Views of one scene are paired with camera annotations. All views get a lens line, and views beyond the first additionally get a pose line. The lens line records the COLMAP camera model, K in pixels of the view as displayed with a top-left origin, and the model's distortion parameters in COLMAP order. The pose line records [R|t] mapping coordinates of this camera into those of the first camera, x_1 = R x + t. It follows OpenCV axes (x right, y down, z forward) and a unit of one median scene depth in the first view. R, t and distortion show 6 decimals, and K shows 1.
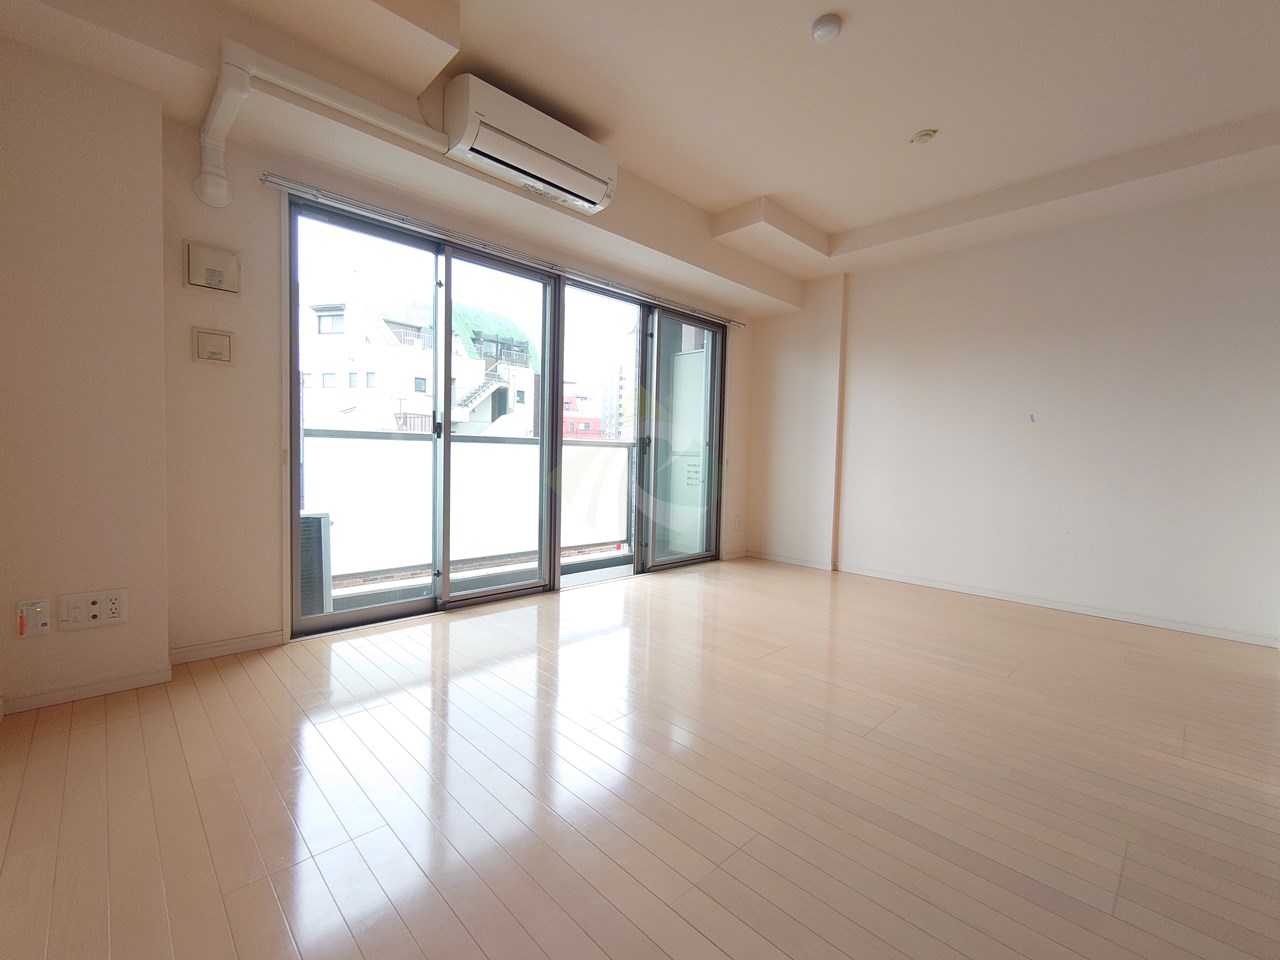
lens RADIAL K [[557.4, 0, 640.0], [0, 557.4, 480.0], [0, 0, 1]] dist [0.001472, 0.000070]
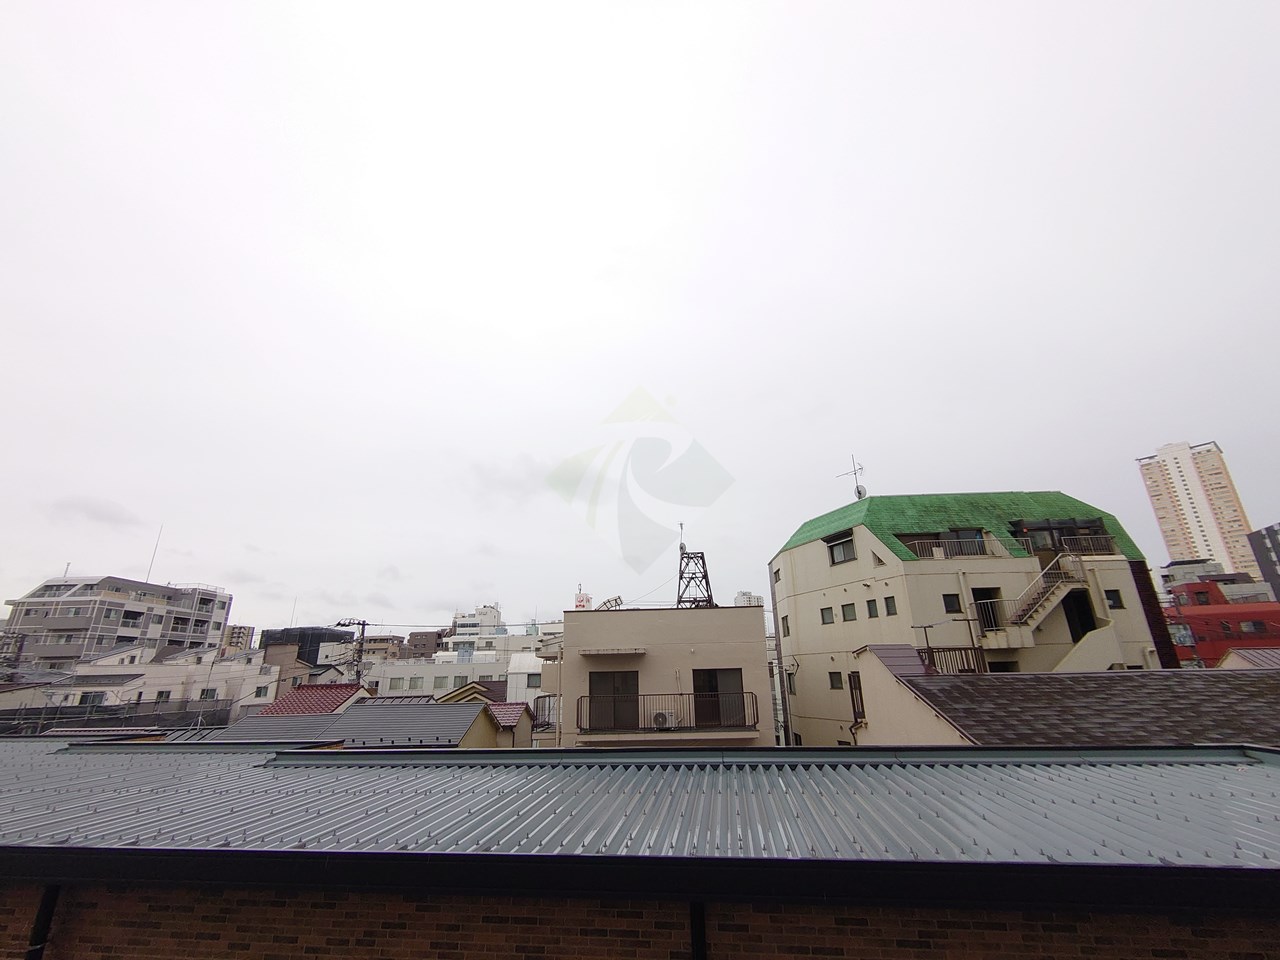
lens RADIAL K [[557.4, 0, 640.0], [0, 557.4, 480.0], [0, 0, 1]] dist [0.001472, 0.000070]
pose [[0.610685, -0.303355, -0.731463, -0.031575], [0.002447, 0.924431, -0.381341, -0.030077], [0.791869, 0.231089, 0.565279, 0.152053]]
